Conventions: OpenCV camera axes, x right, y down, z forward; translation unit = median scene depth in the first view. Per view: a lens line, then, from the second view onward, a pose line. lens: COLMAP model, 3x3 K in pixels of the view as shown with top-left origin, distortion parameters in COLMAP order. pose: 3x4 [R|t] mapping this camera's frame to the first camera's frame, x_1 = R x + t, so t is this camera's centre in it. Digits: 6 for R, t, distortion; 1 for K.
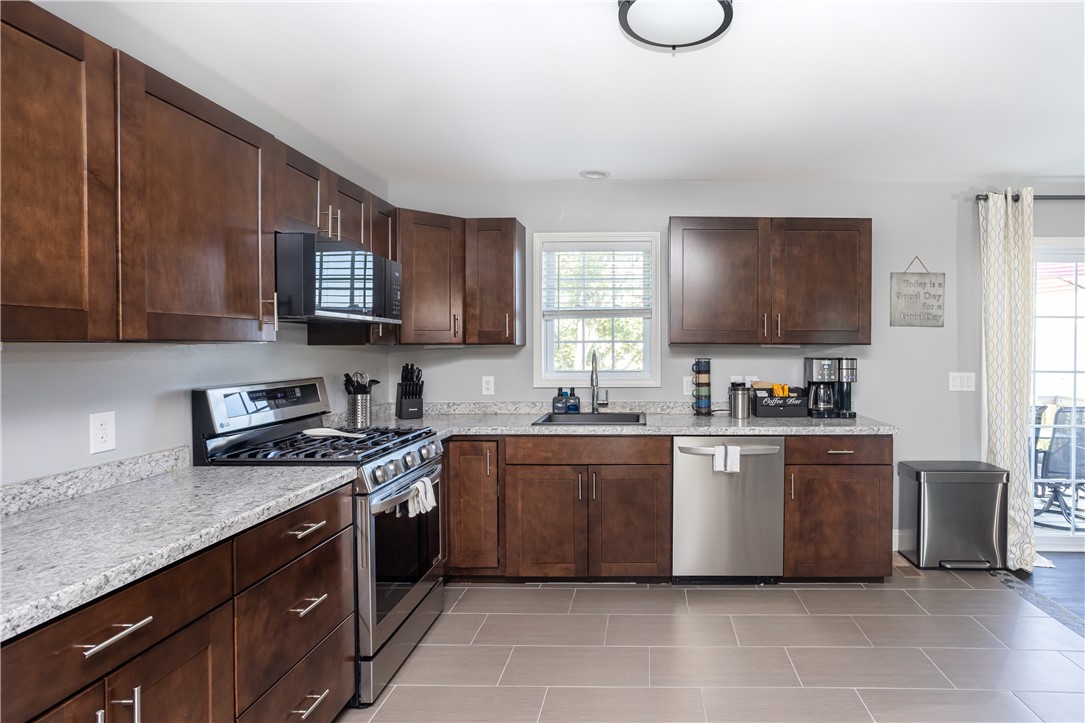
lens RADIAL K [[610.5, 0, 599.1], [0, 610.5, 349.5], [0, 0, 1]] dist [-0.008241, 0.020578]
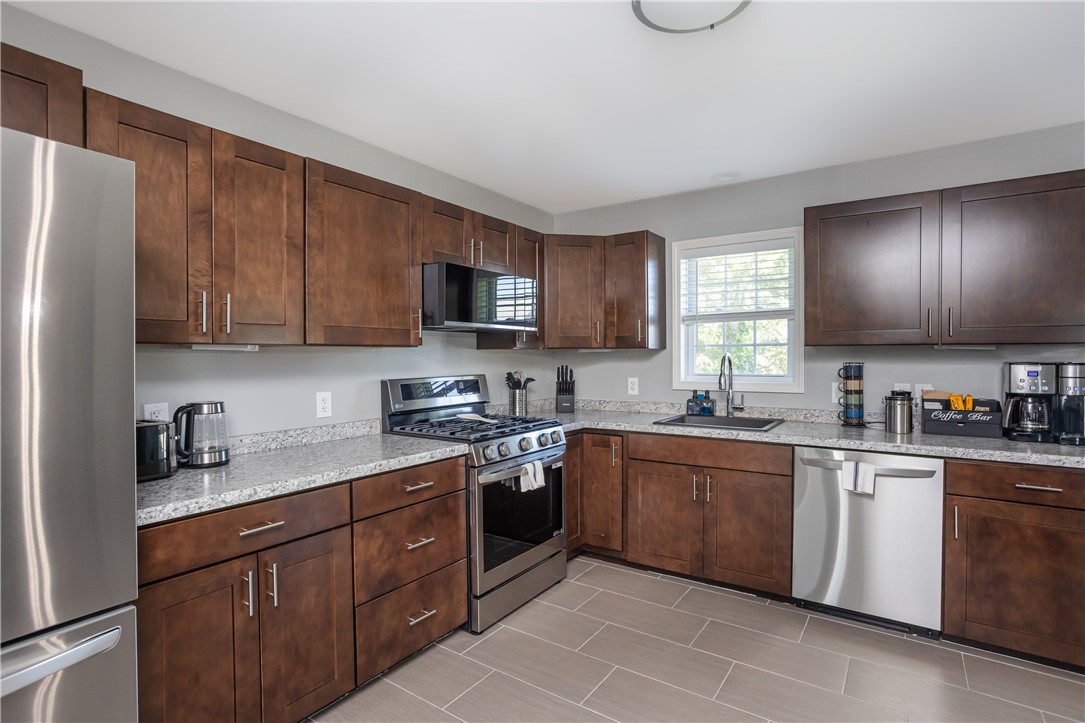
lens RADIAL K [[549.1, 0, 533.5], [0, 549.1, 361.1], [0, 0, 1]] dist [-0.016410, 0.010671]
pose [[0.827205, 0.004404, -0.561883, 0.259795], [-0.001656, 0.999984, 0.005400, 0.010397], [0.561897, -0.003536, 0.827199, 0.098691]]
